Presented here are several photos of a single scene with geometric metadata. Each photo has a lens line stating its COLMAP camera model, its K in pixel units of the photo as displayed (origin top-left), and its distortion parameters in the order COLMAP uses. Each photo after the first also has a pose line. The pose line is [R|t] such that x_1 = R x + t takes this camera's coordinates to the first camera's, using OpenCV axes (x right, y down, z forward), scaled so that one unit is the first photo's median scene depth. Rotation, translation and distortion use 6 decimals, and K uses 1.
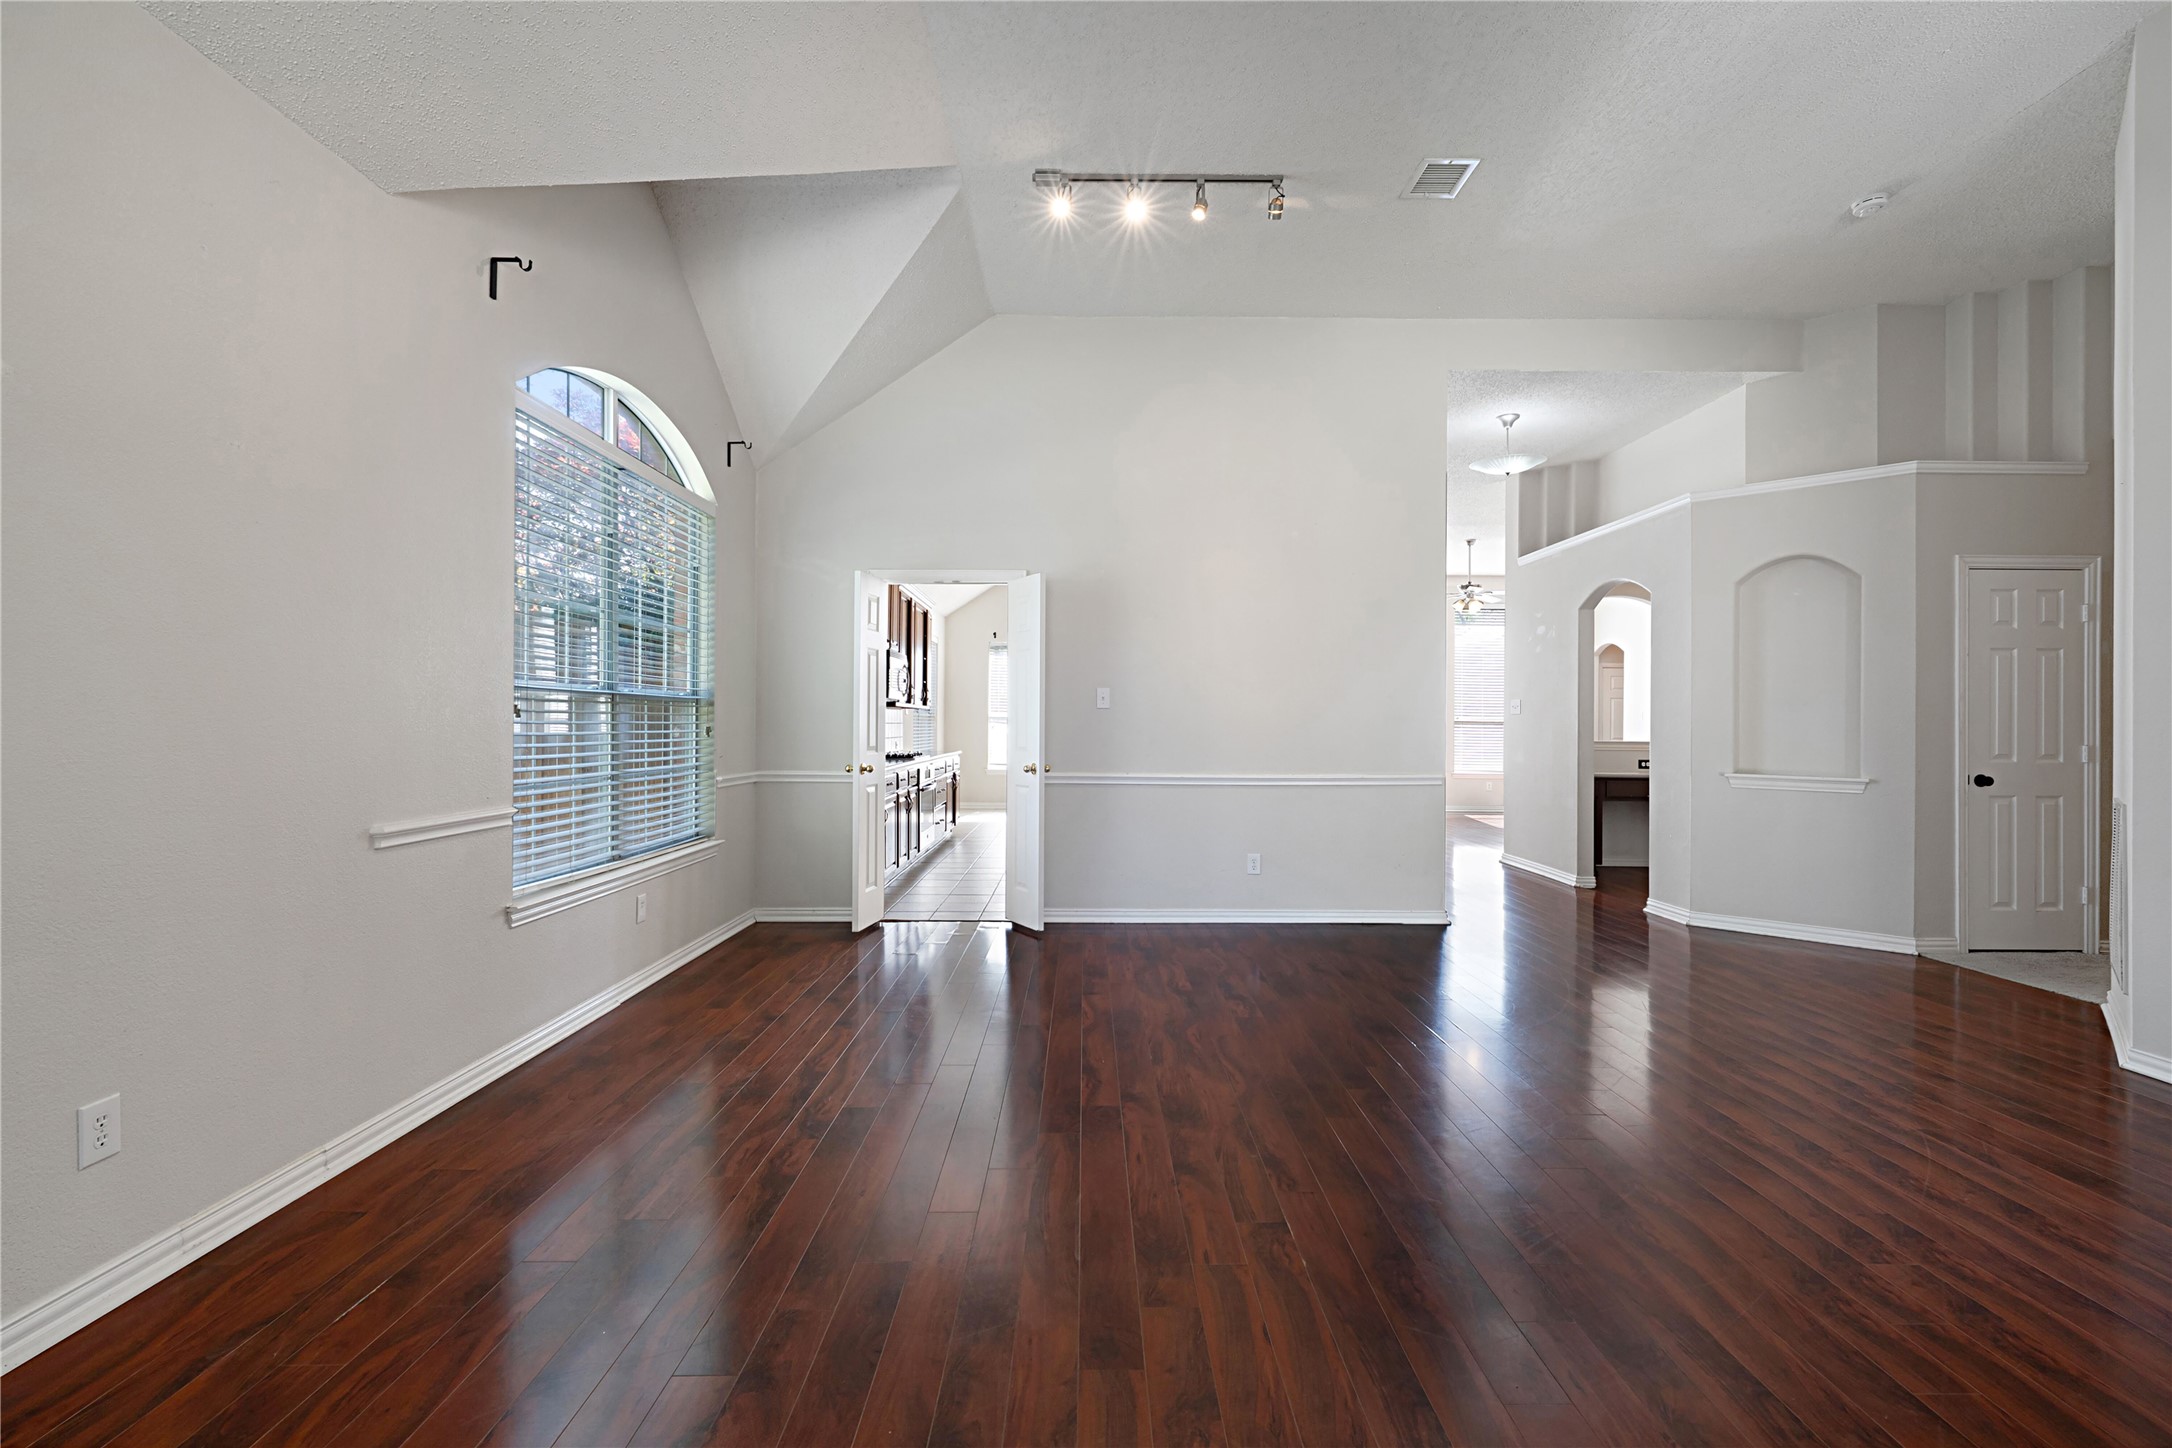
lens RADIAL K [[931.7, 0, 1097.5], [0, 931.7, 733.4], [0, 0, 1]] dist [-0.011427, -0.000172]
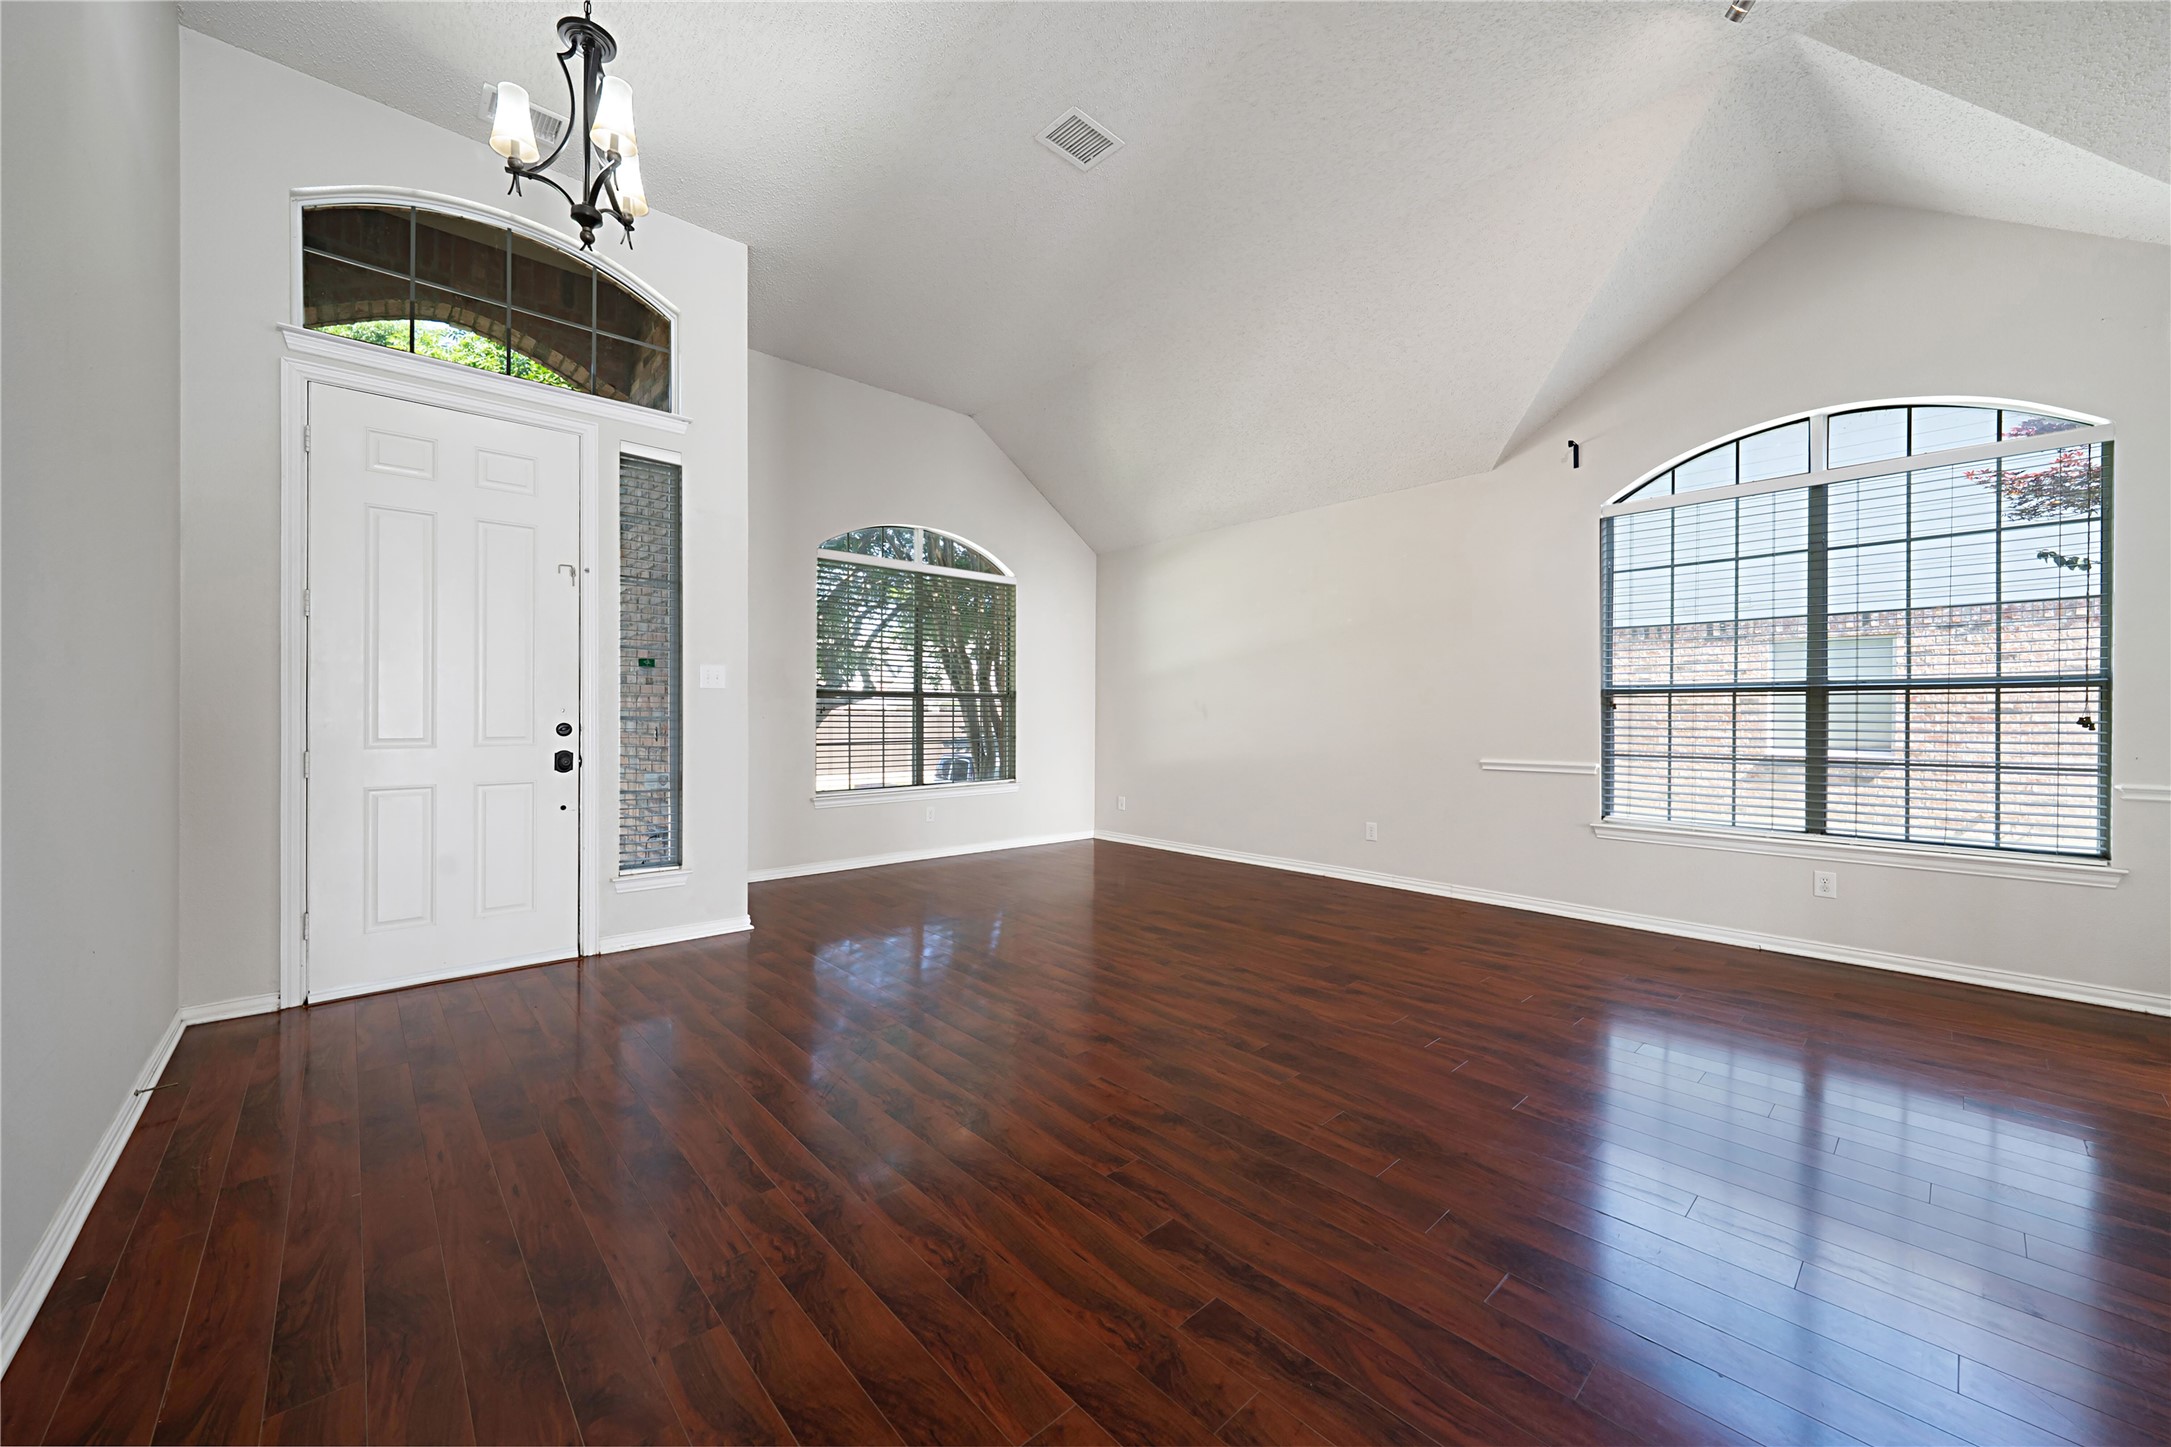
lens RADIAL K [[796.2, 0, 1082.6], [0, 796.2, 718.9], [0, 0, 1]] dist [-0.003121, -0.000113]
pose [[-0.743853, -0.008837, -0.668285, 1.039192], [-0.011927, 0.999929, 0.000052, 0.008968], [0.668237, 0.008009, -0.743906, 1.522600]]
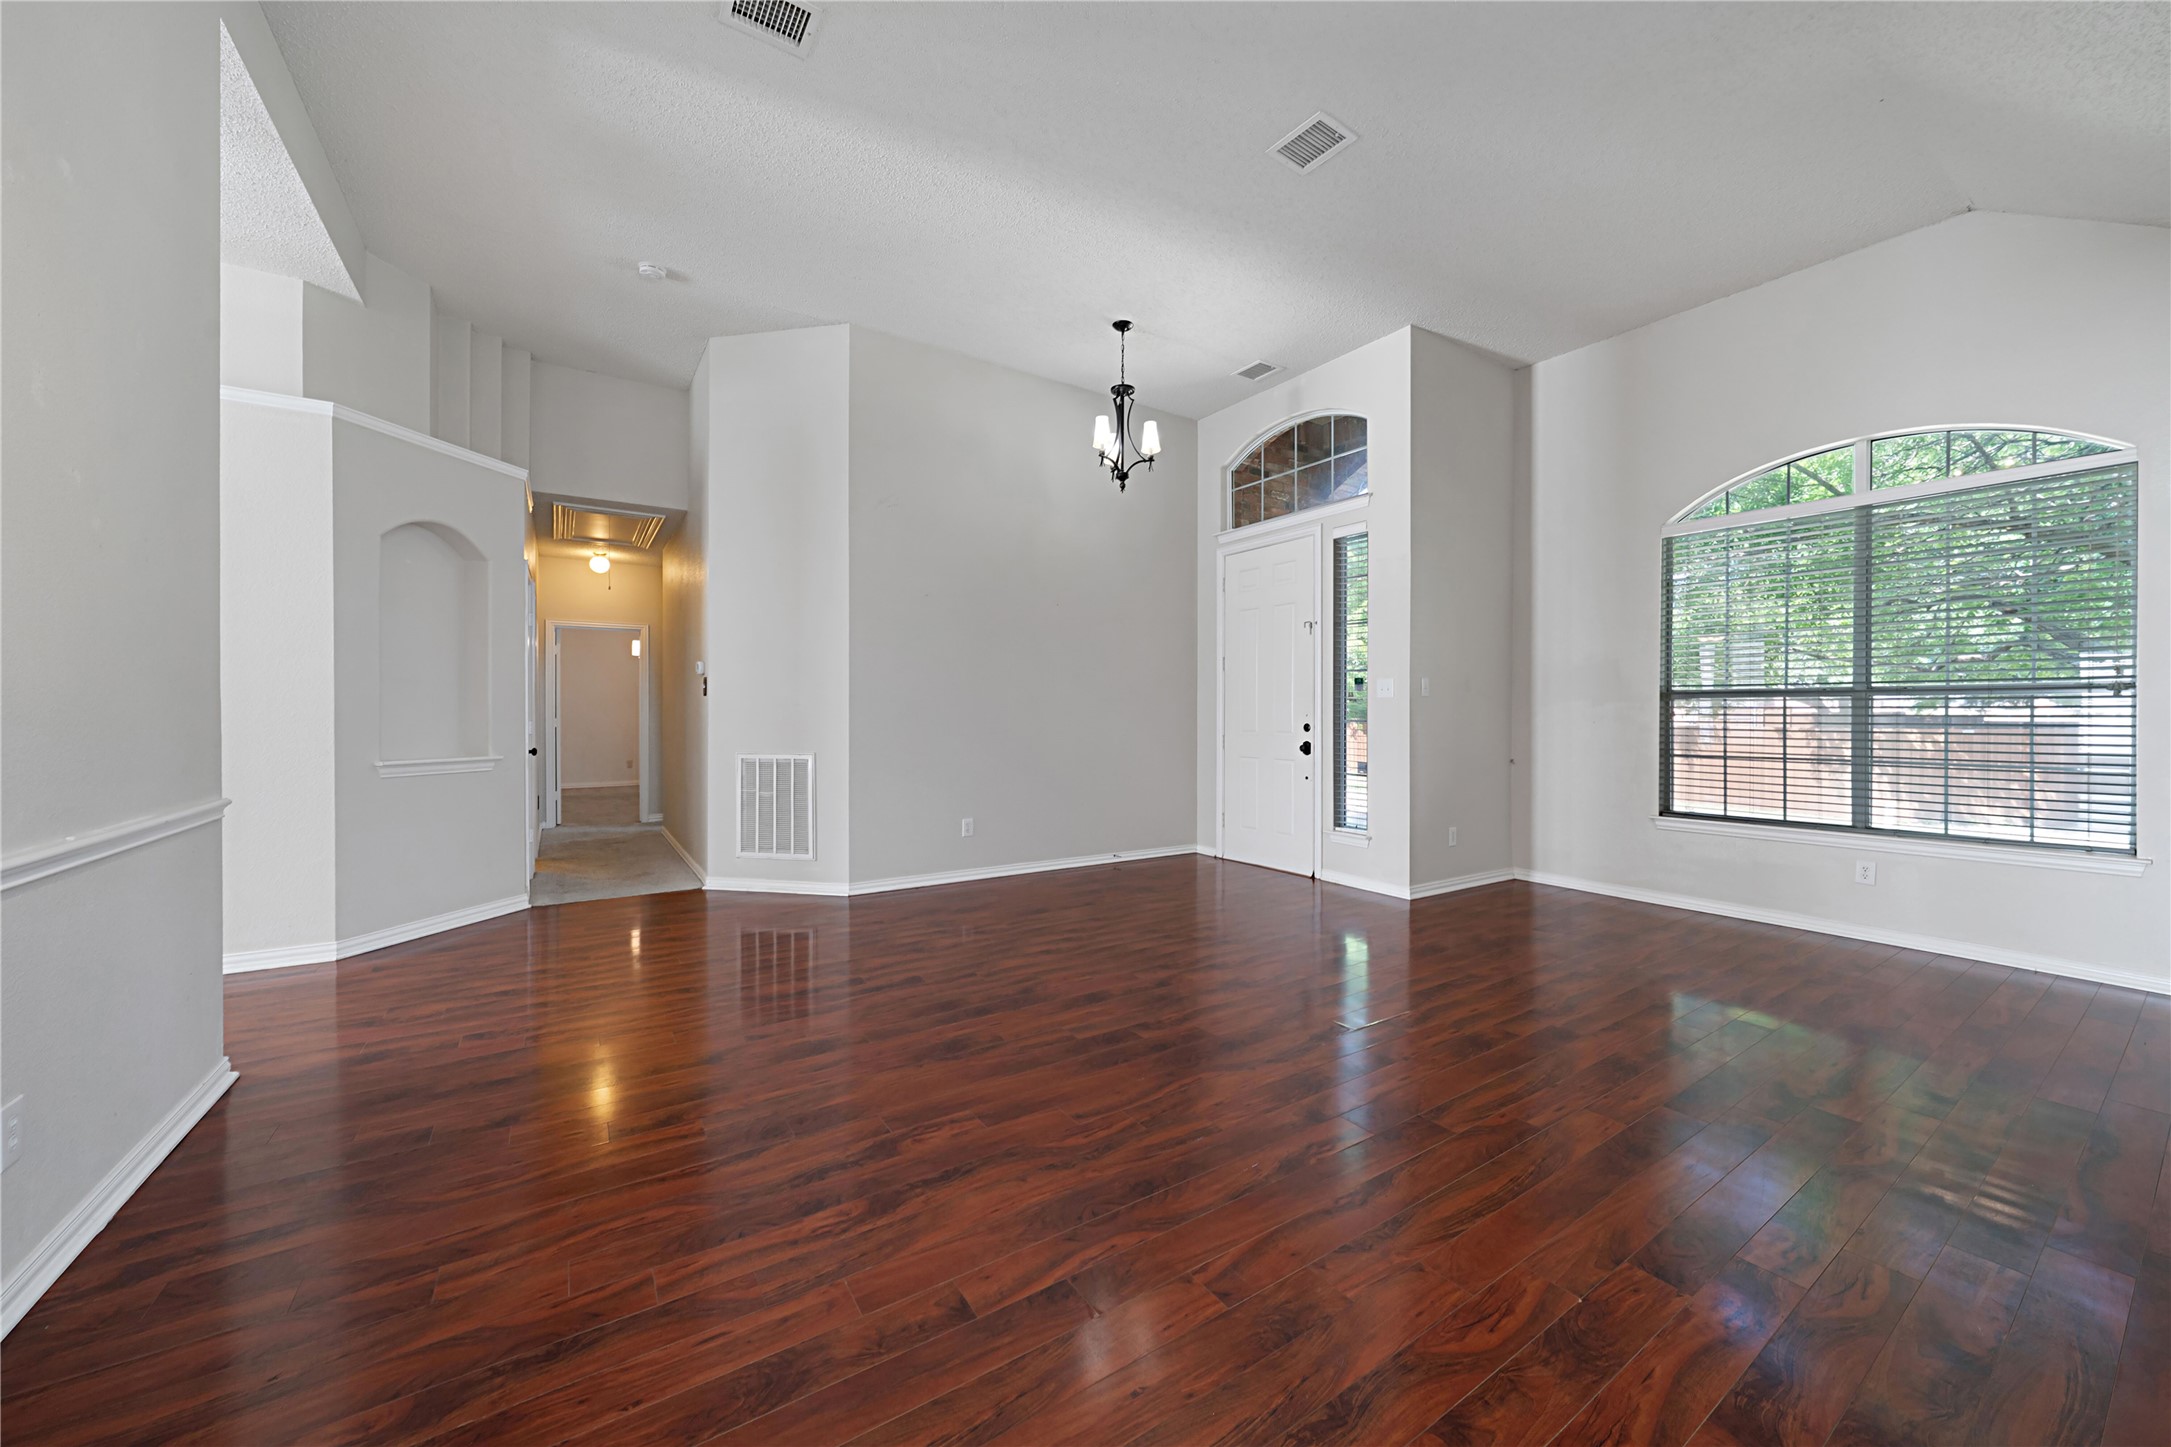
lens RADIAL K [[796.2, 0, 1094.3], [0, 796.2, 712.1], [0, 0, 1]] dist [-0.003121, -0.000113]
pose [[-0.555412, -0.008659, 0.831531, -0.470886], [-0.009321, 0.999948, 0.004187, -0.005108], [-0.831523, -0.005426, -0.555463, 1.557394]]
